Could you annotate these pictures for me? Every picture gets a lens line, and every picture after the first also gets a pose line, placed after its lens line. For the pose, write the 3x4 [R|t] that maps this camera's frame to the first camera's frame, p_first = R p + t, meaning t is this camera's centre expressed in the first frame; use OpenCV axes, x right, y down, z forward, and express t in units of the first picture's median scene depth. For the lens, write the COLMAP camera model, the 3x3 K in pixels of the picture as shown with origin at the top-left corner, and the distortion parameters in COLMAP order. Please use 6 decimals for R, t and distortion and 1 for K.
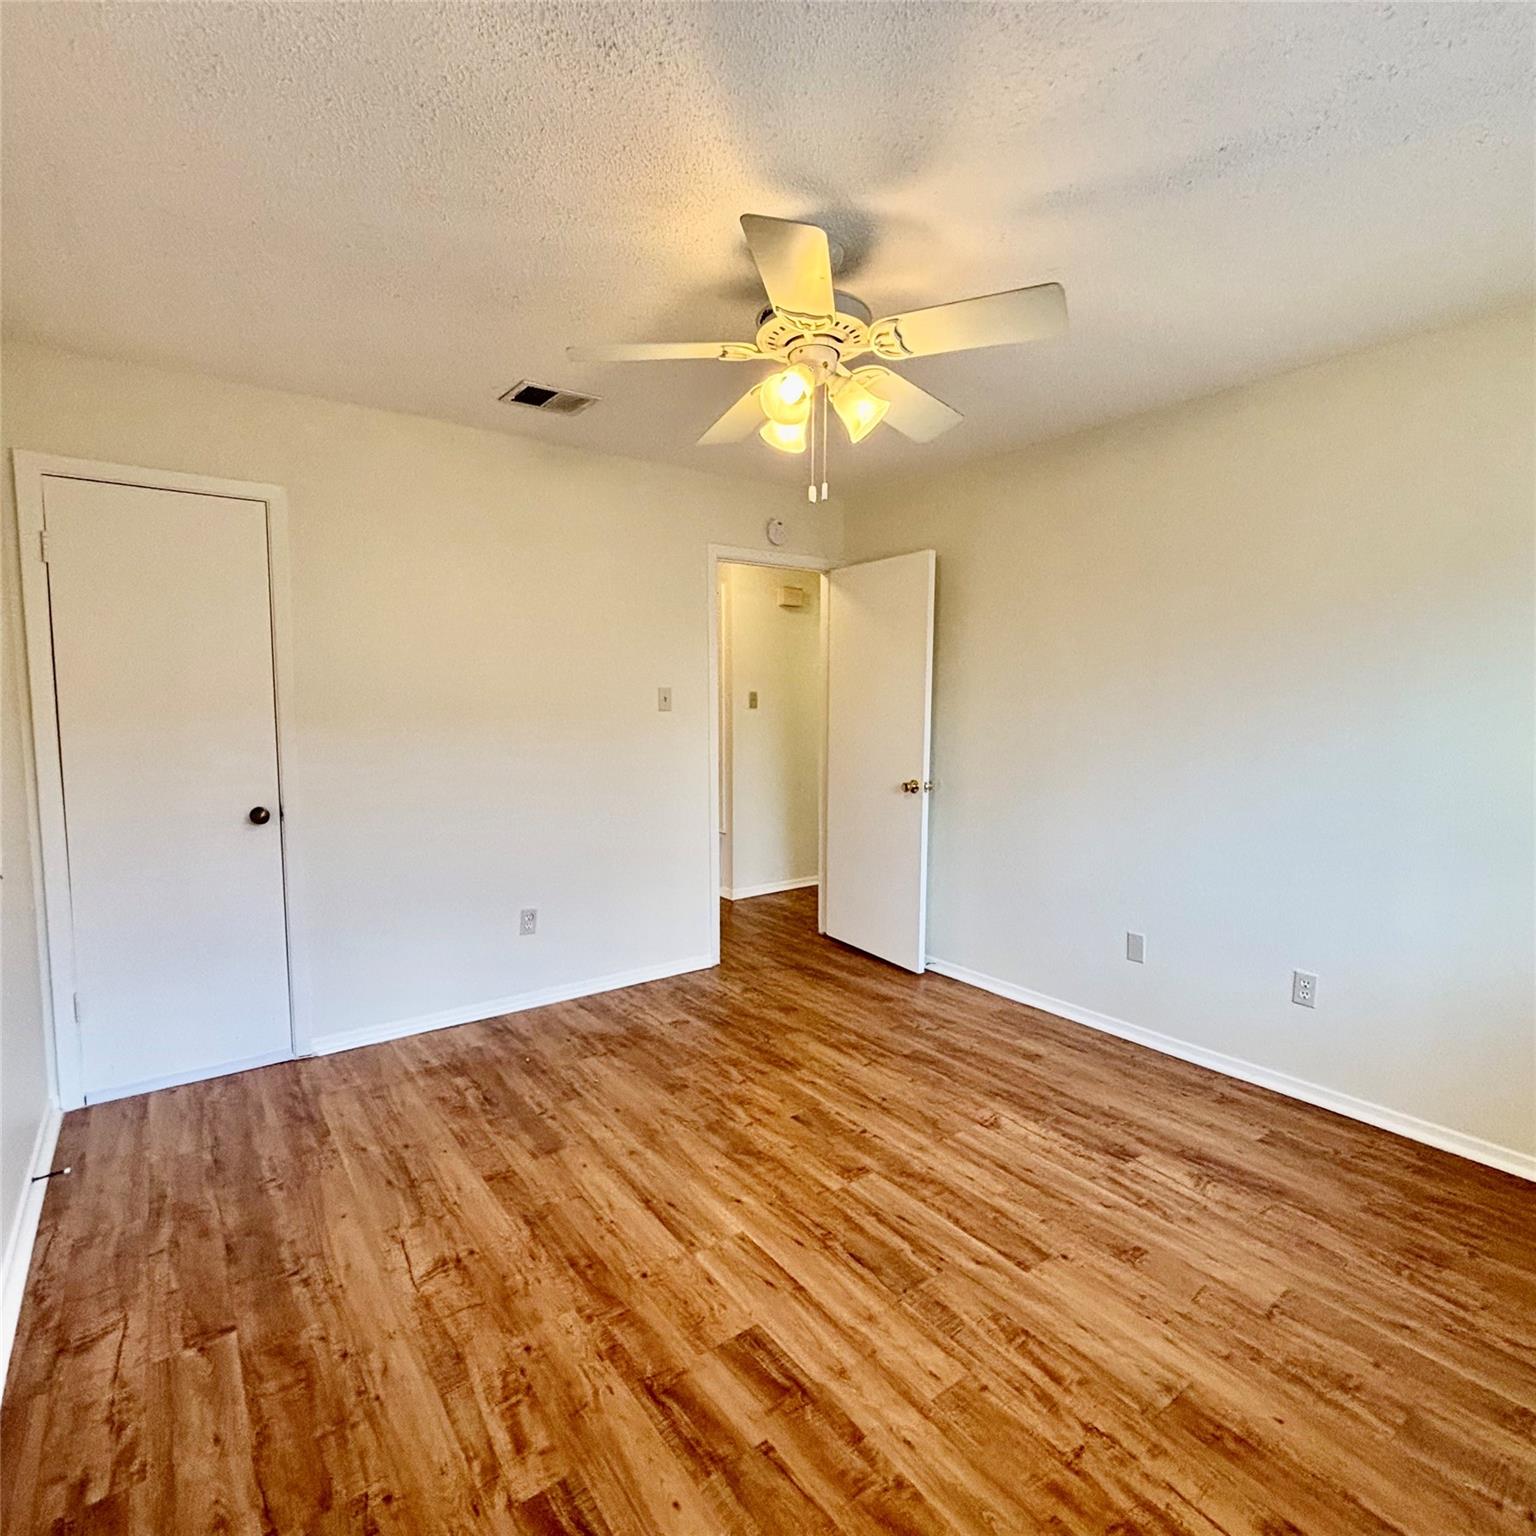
lens RADIAL K [[823.0, 0, 768.0], [0, 823.0, 768.0], [0, 0, 1]] dist [-0.012865, 0.009619]
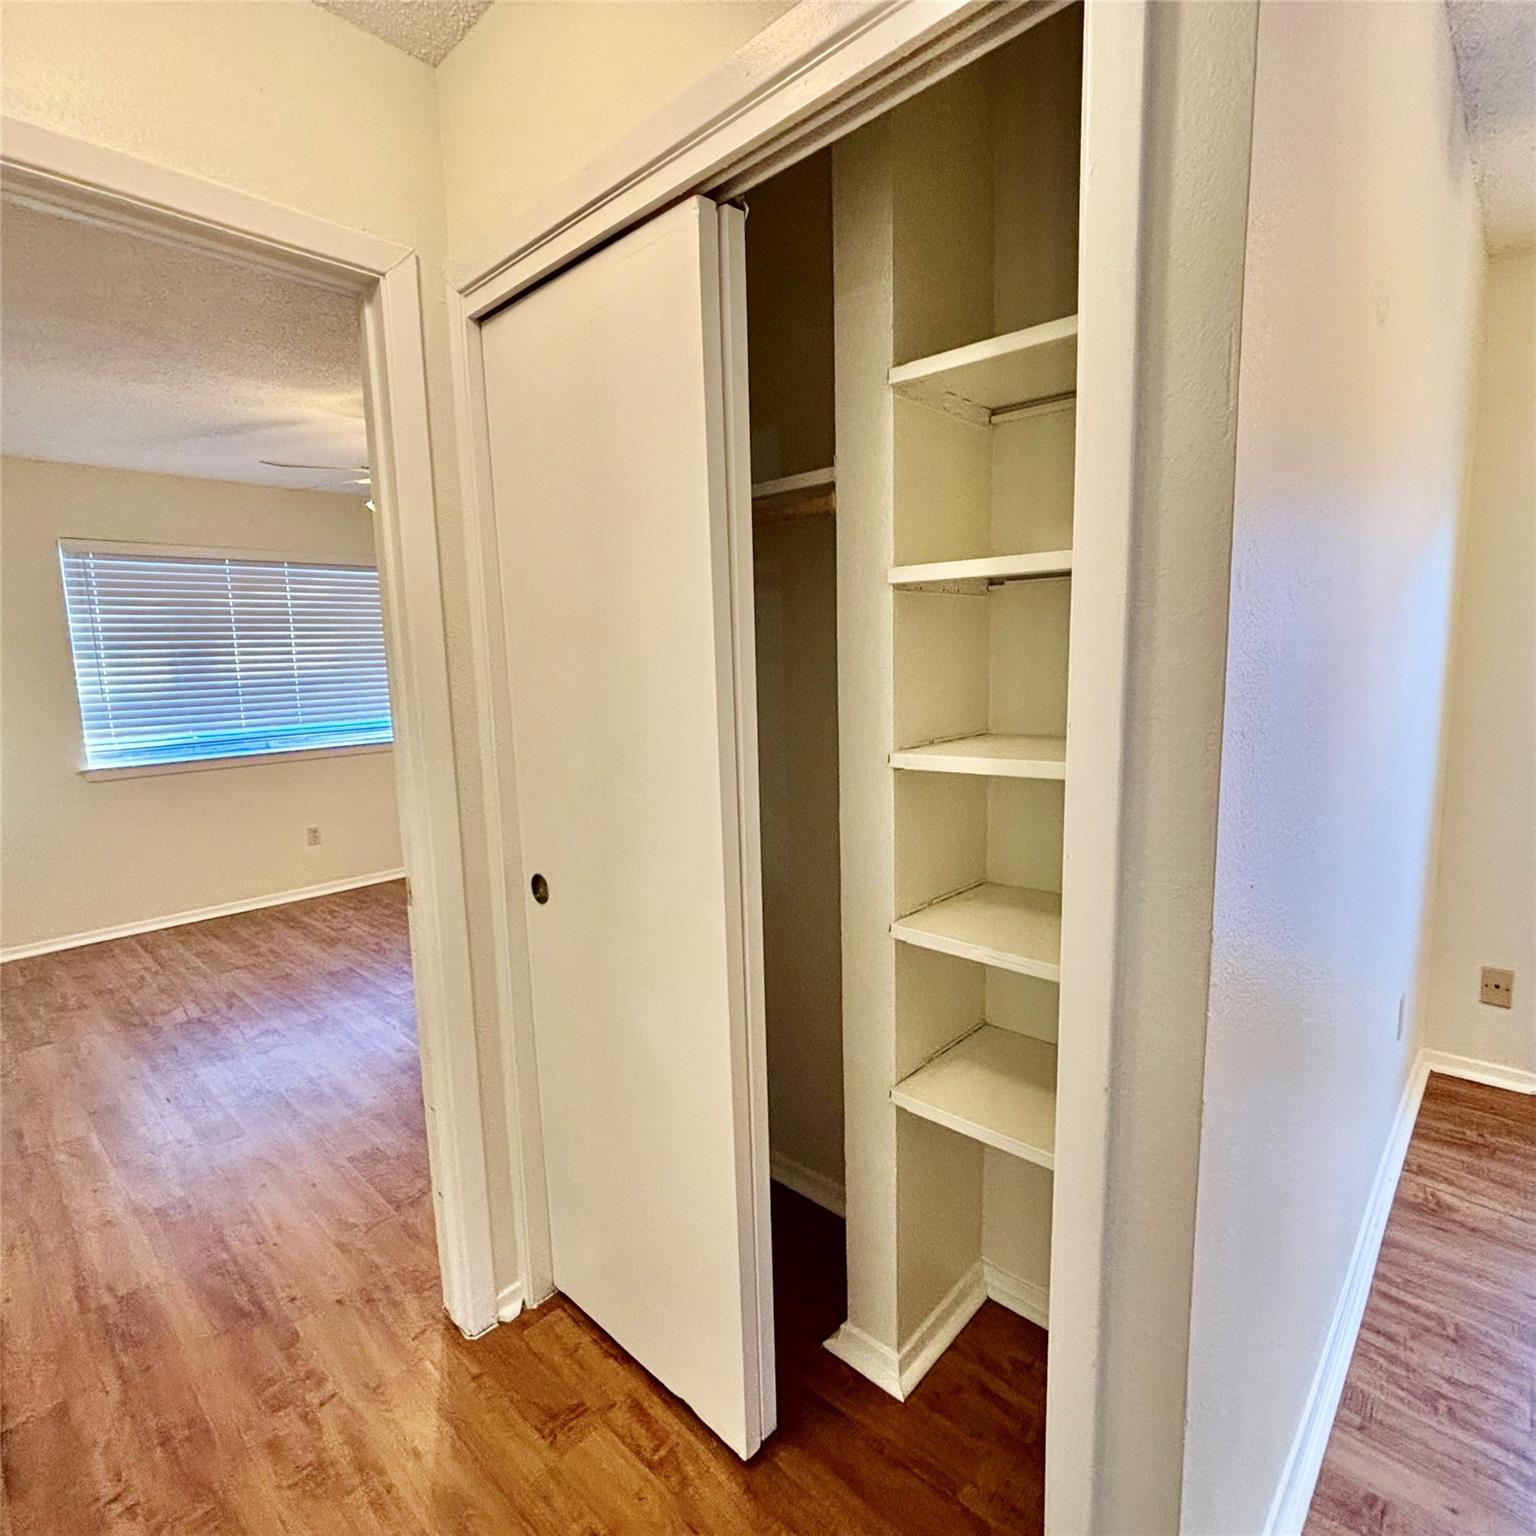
lens RADIAL K [[823.0, 0, 768.0], [0, 823.0, 768.0], [0, 0, 1]] dist [-0.012865, 0.009619]
pose [[-0.984042, 0.055790, -0.168966, -0.307937], [0.016271, 0.973811, 0.226777, -0.235486], [0.177193, 0.220409, -0.959178, 2.485903]]
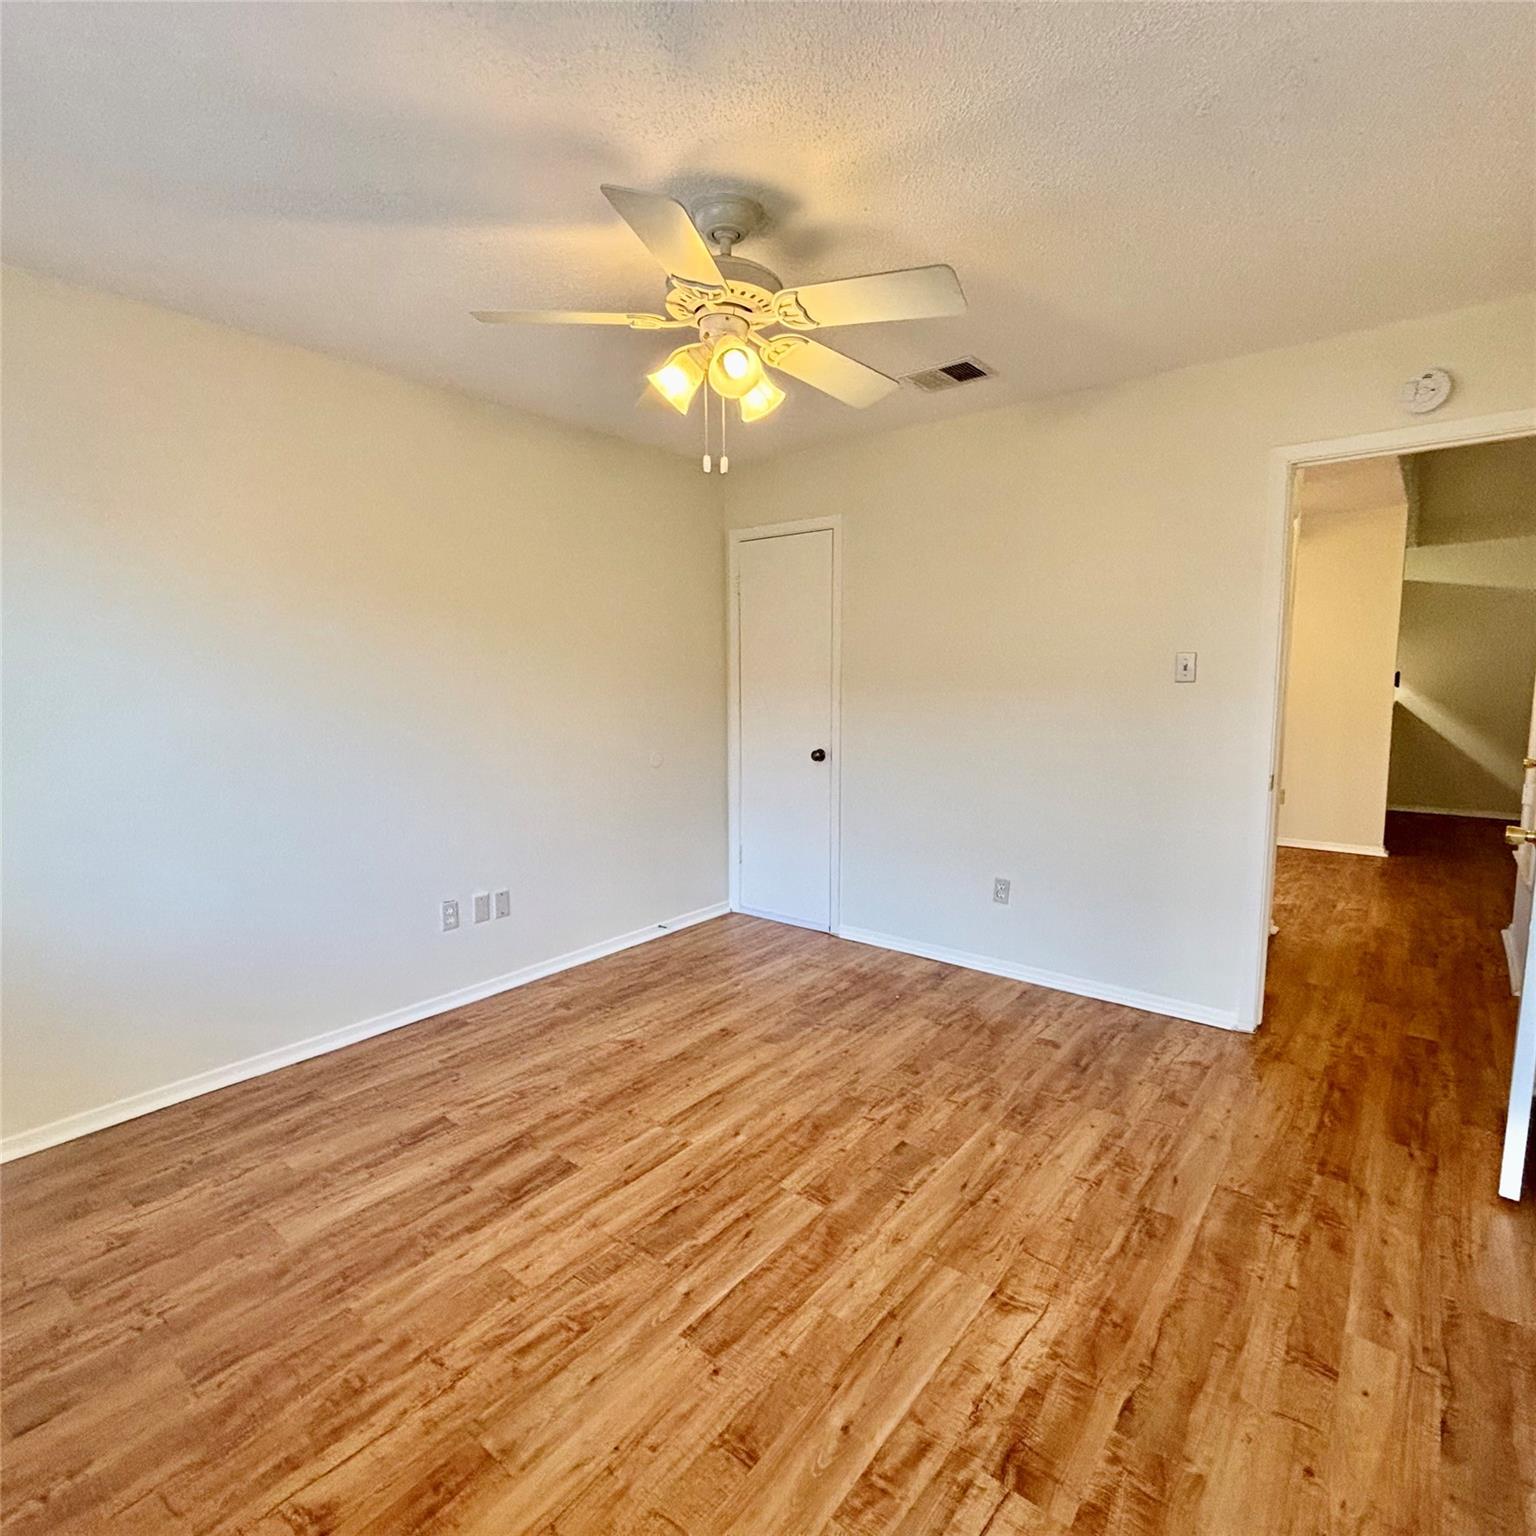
lens RADIAL K [[853.1, 0, 768.0], [0, 853.1, 768.0], [0, 0, 1]] dist [-0.024075, 0.013307]
pose [[0.255526, 0.111574, -0.960342, 0.931106], [-0.084324, 0.992105, 0.092828, -0.043977], [0.963118, 0.057260, 0.262917, 0.691781]]
